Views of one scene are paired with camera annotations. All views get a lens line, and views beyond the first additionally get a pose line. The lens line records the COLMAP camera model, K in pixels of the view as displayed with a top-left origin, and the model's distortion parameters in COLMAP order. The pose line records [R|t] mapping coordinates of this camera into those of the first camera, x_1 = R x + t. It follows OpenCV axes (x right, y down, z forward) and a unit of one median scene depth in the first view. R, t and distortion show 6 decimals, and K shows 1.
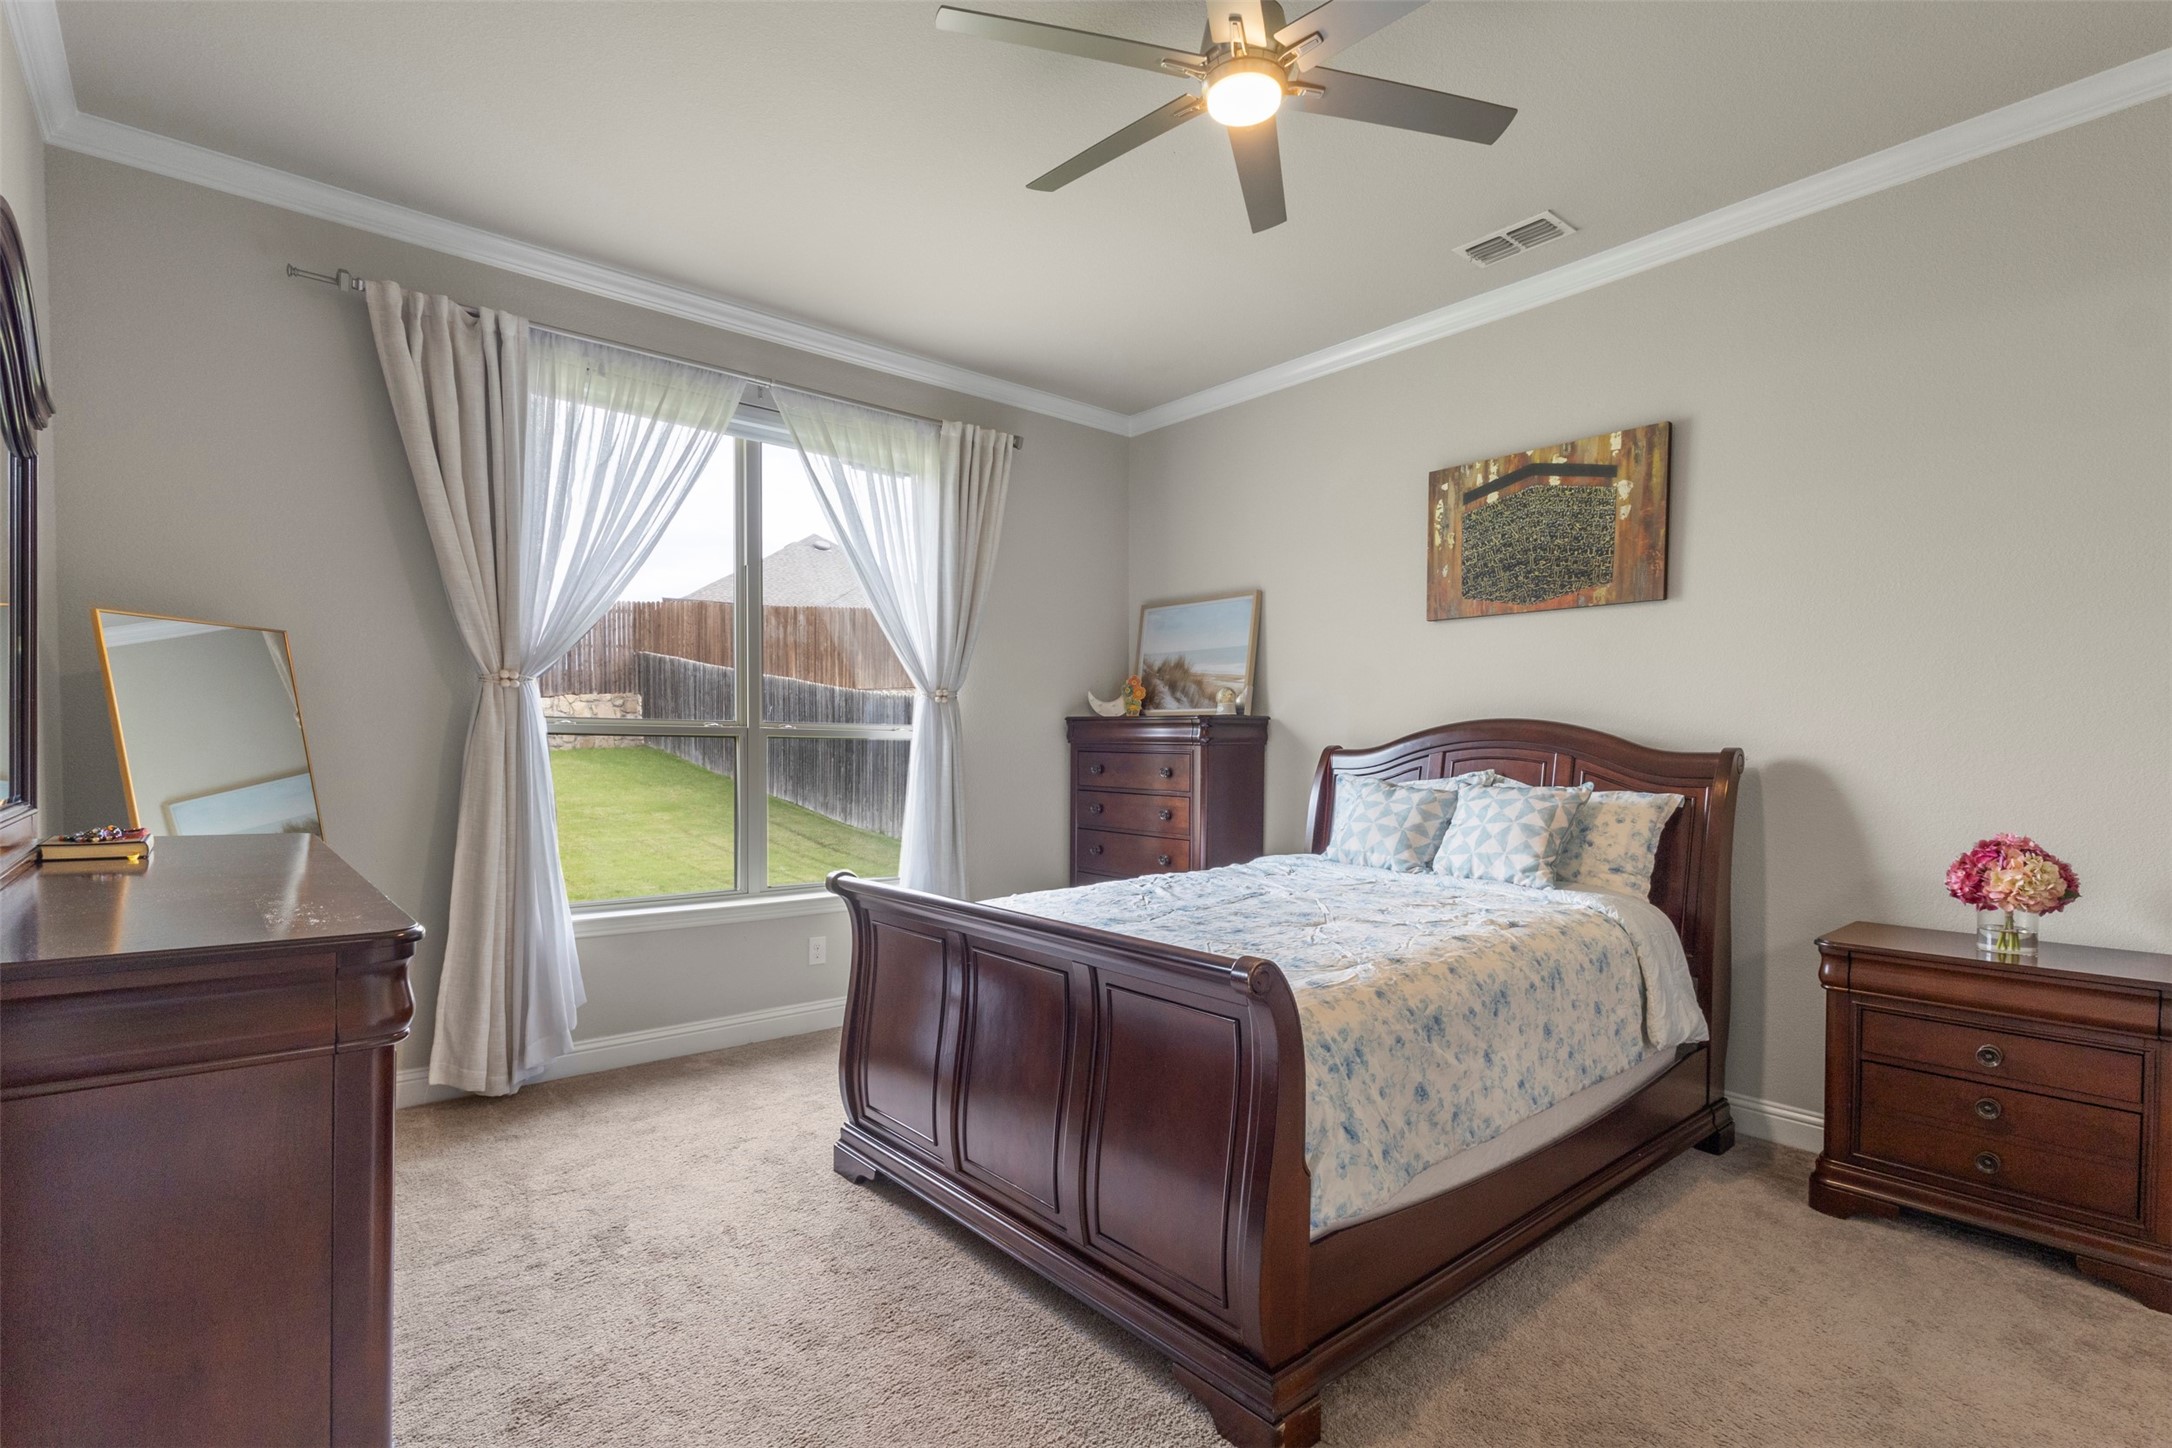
lens RADIAL K [[1006.7, 0, 1041.7], [0, 1006.7, 768.6], [0, 0, 1]] dist [0.002043, 0.001460]
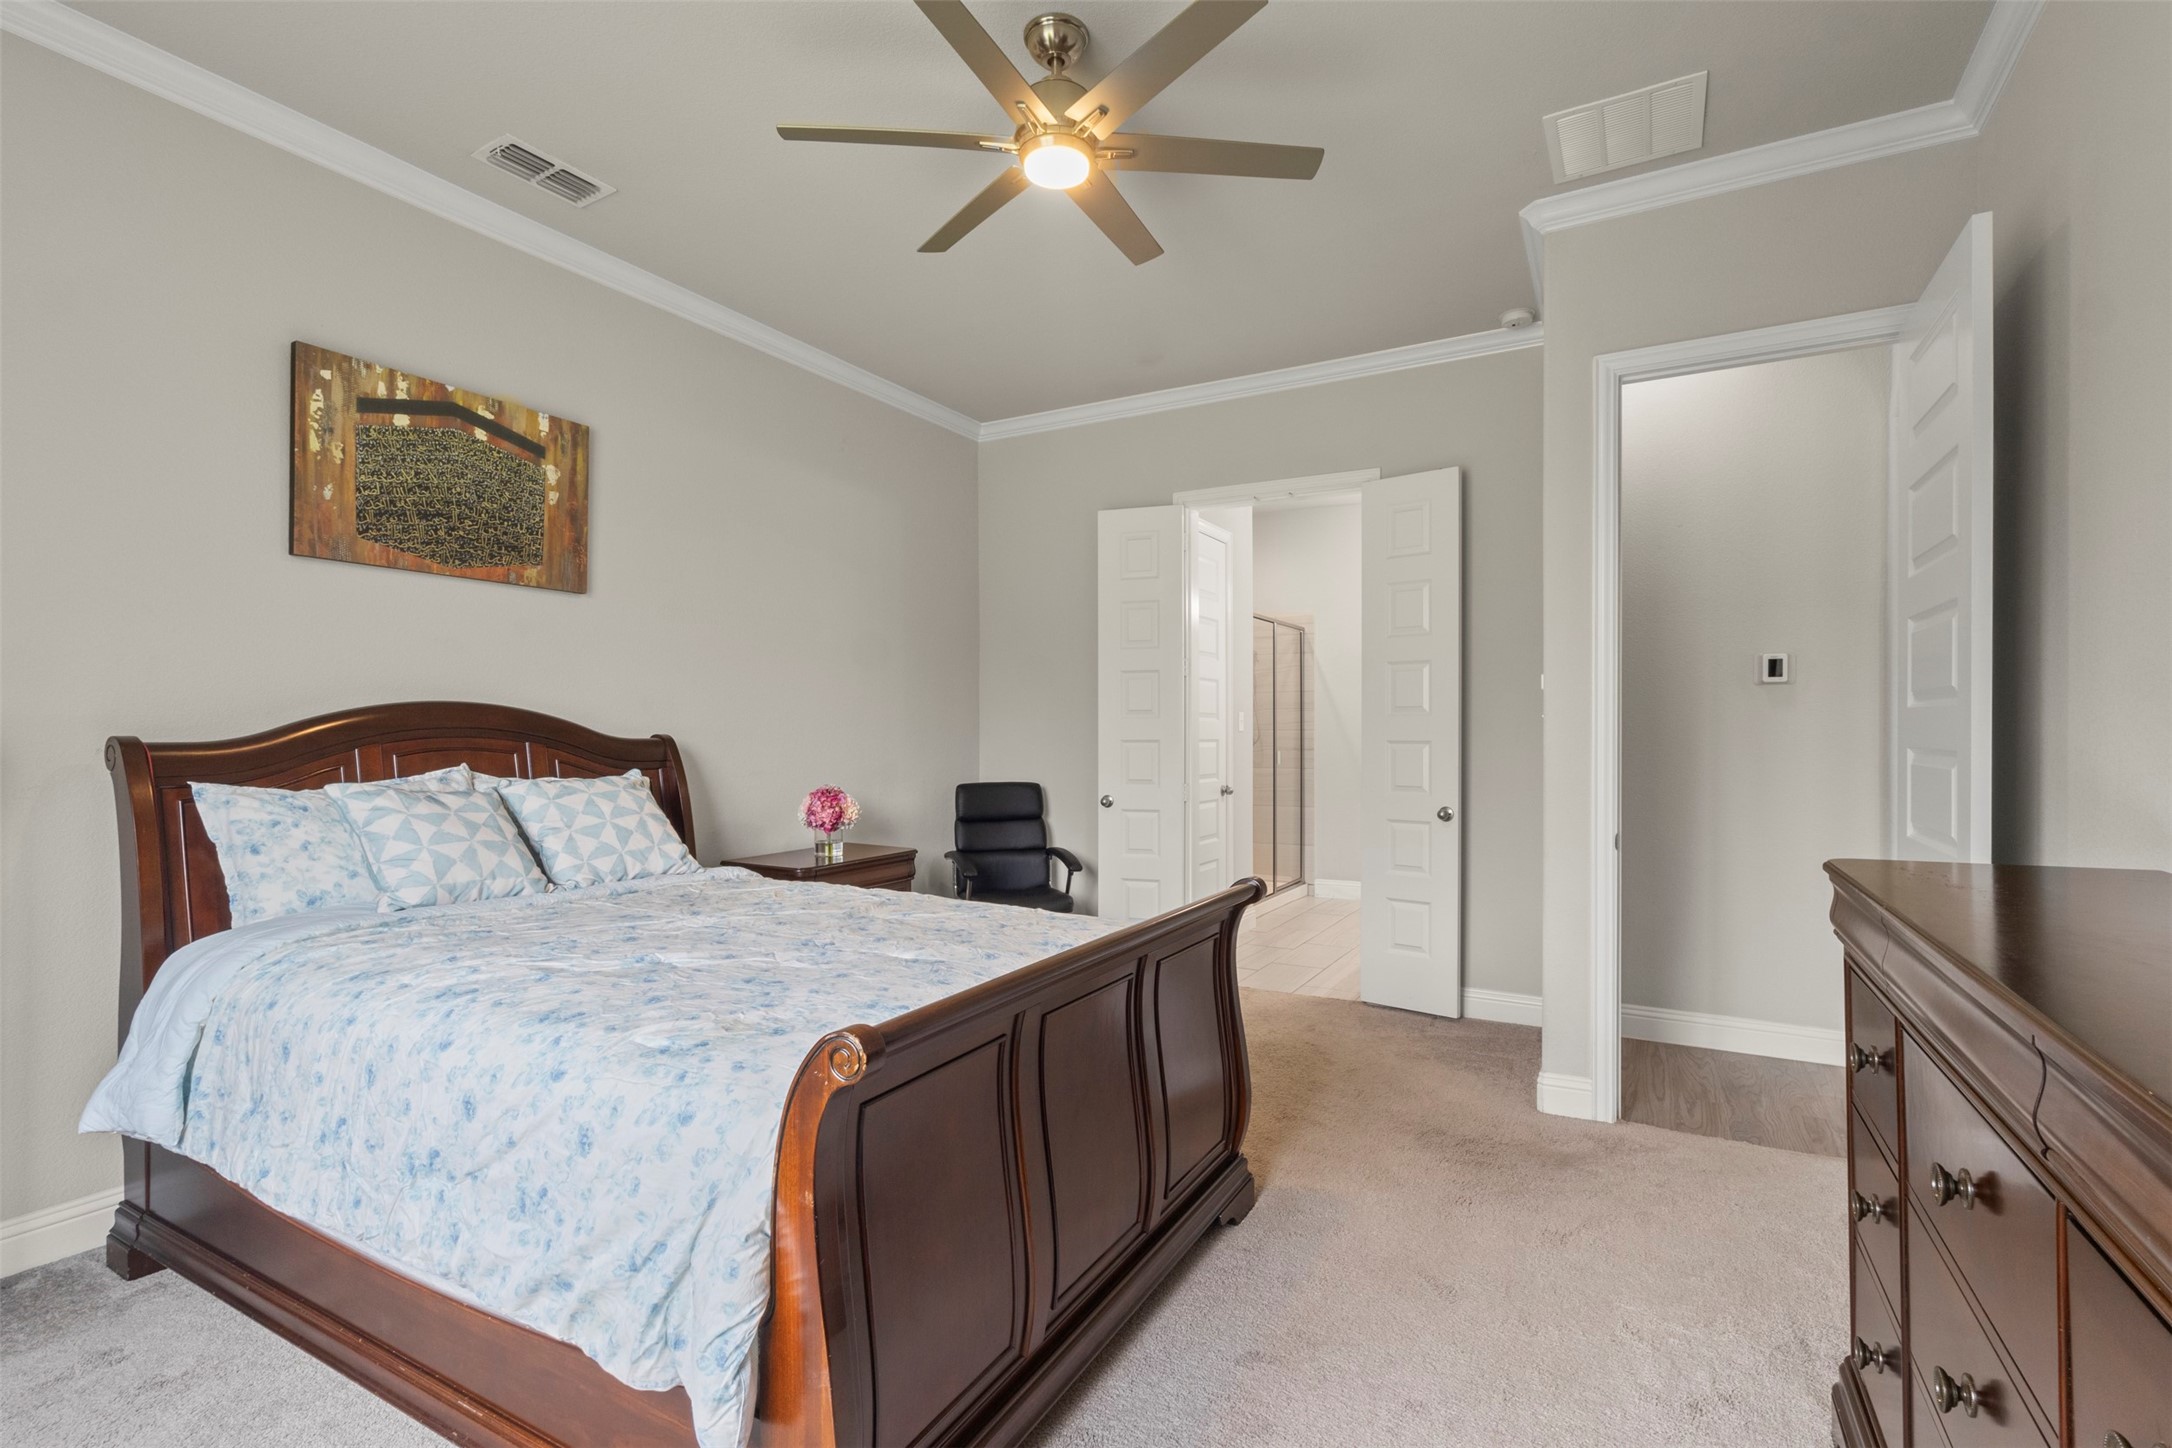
lens RADIAL K [[1006.7, 0, 1087.3], [0, 1006.7, 719.3], [0, 0, 1]] dist [0.002043, 0.001460]
pose [[-0.369698, 0.004919, 0.929139, -0.526992], [0.020982, 0.999775, 0.003056, -0.027906], [-0.928915, 0.020625, -0.369719, 0.865862]]
